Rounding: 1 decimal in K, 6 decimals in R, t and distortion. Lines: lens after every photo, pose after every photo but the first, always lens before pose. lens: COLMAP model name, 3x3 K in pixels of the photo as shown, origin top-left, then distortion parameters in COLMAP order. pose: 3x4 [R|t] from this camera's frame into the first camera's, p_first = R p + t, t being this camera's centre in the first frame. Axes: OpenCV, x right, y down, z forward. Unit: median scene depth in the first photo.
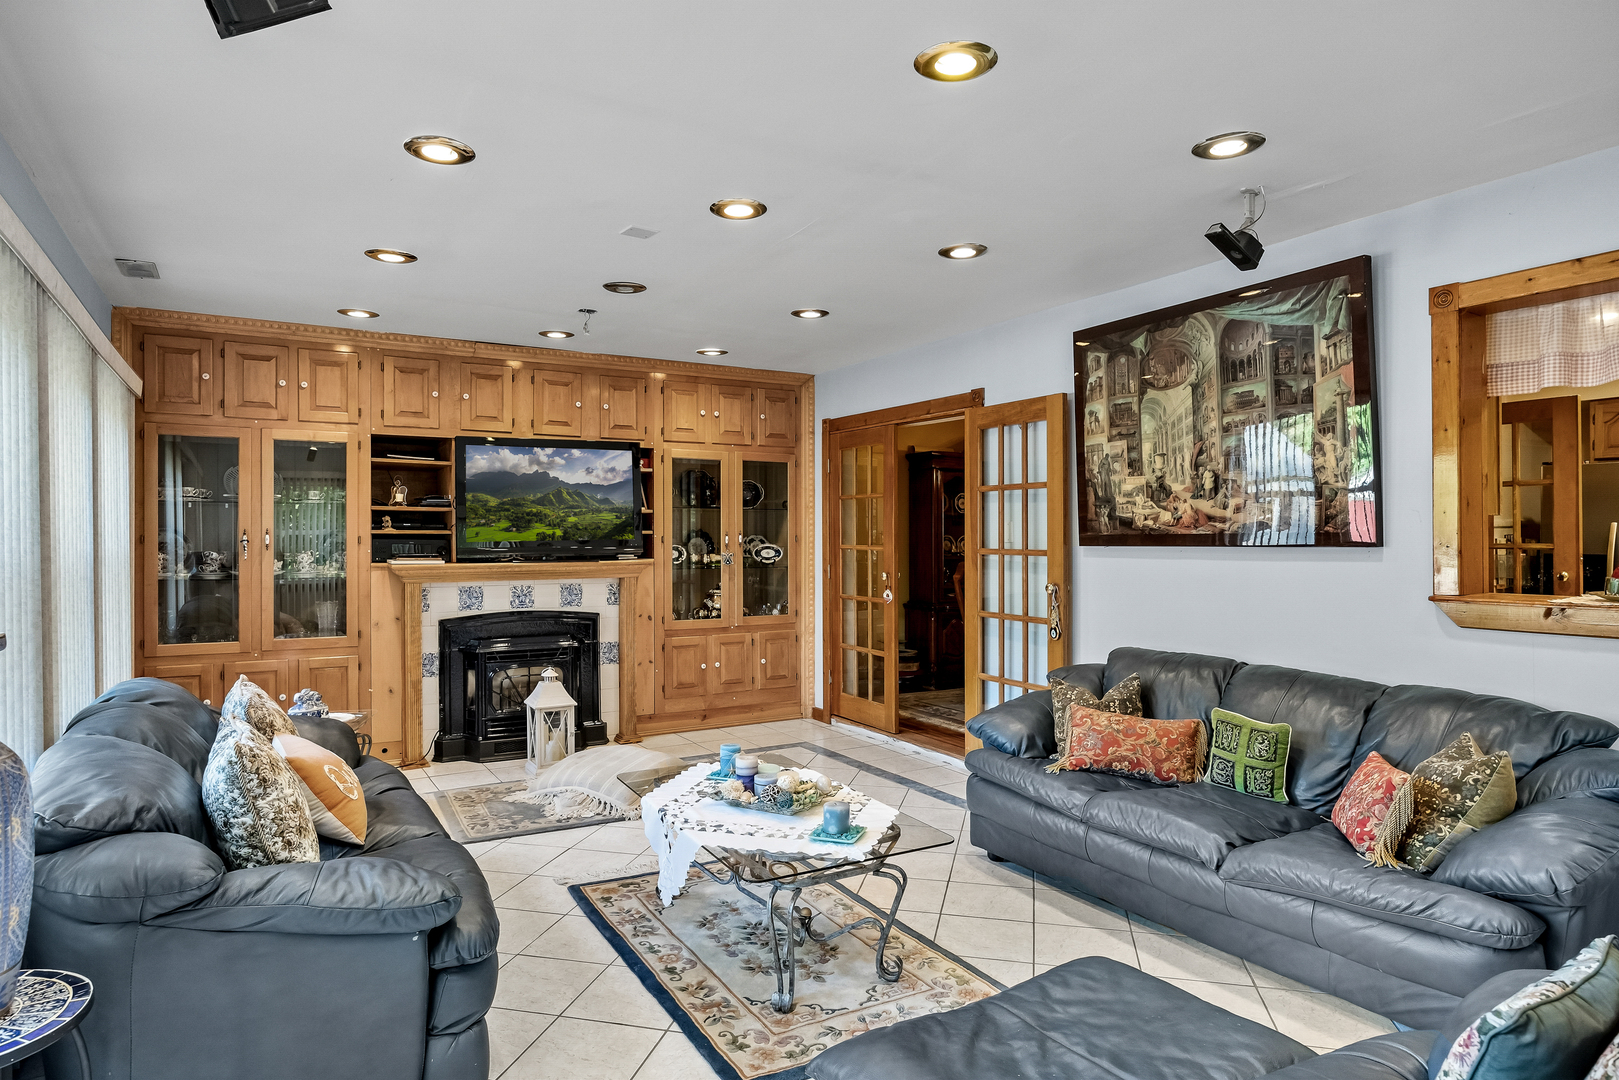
lens RADIAL K [[954.7, 0, 805.7], [0, 954.7, 534.7], [0, 0, 1]] dist [-0.012667, 0.000753]
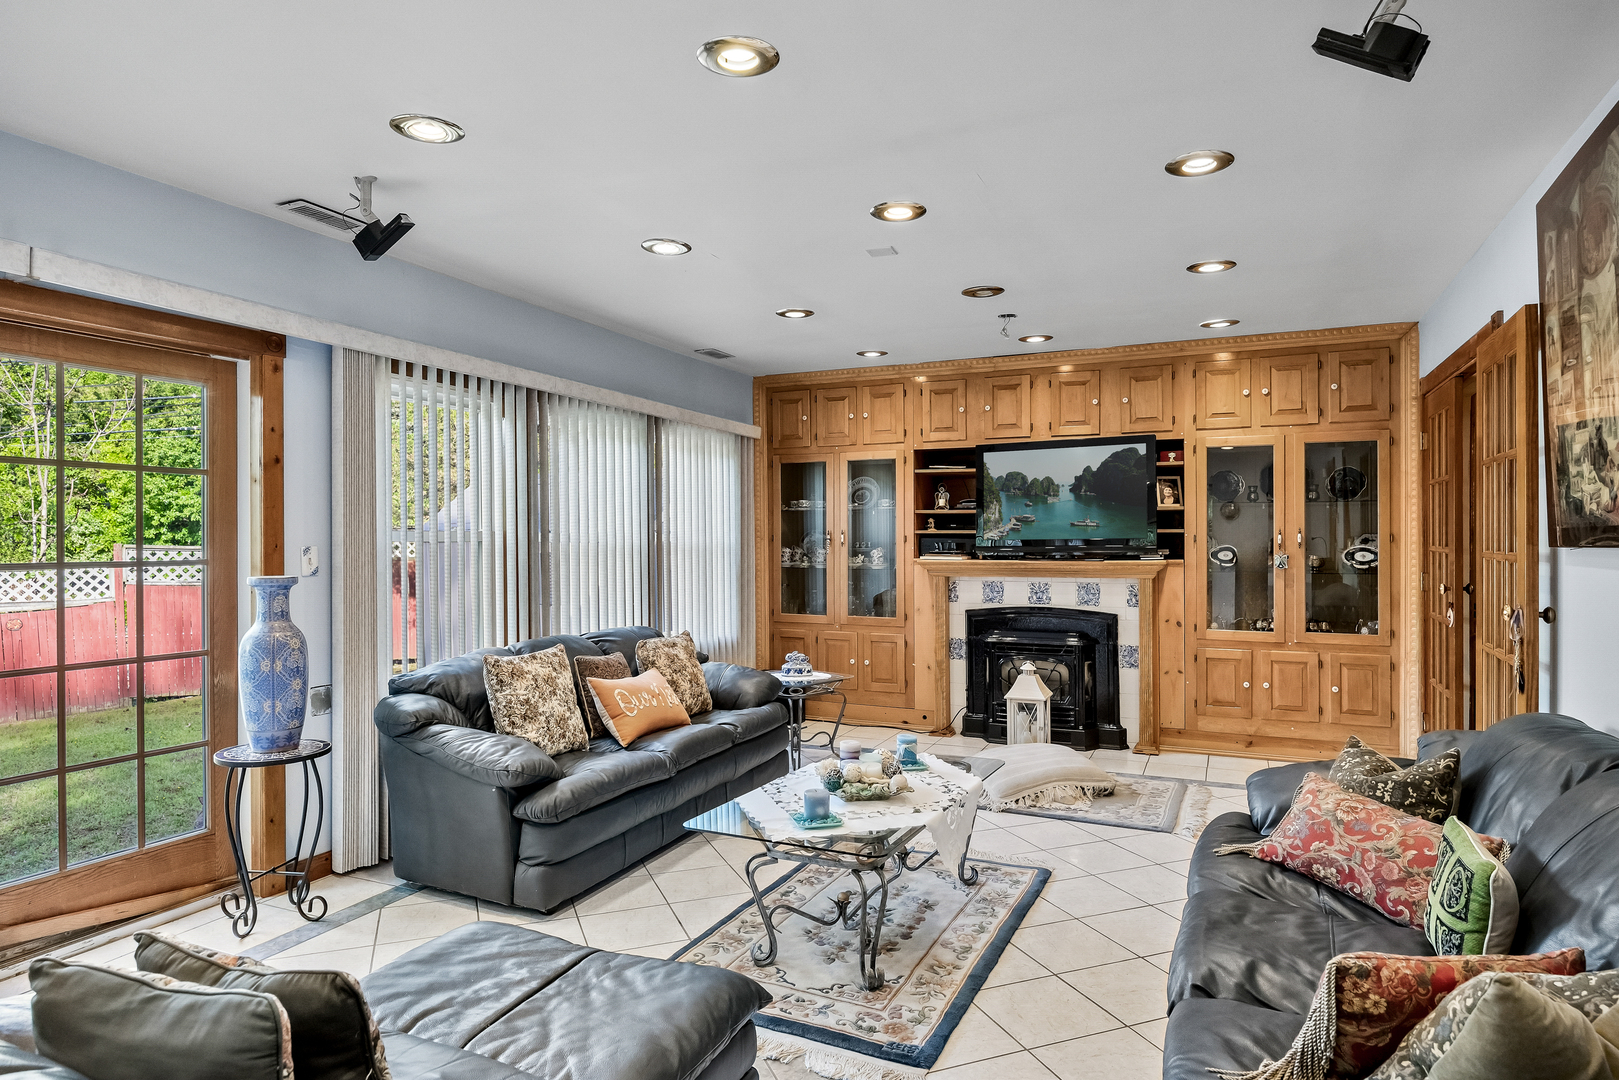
lens RADIAL K [[954.7, 0, 801.2], [0, 954.7, 544.2], [0, 0, 1]] dist [-0.012667, 0.000753]
pose [[0.555683, 0.004418, -0.831382, 0.437300], [0.001564, 0.999979, 0.006359, 0.004530], [0.831393, -0.004833, 0.555664, 0.207244]]
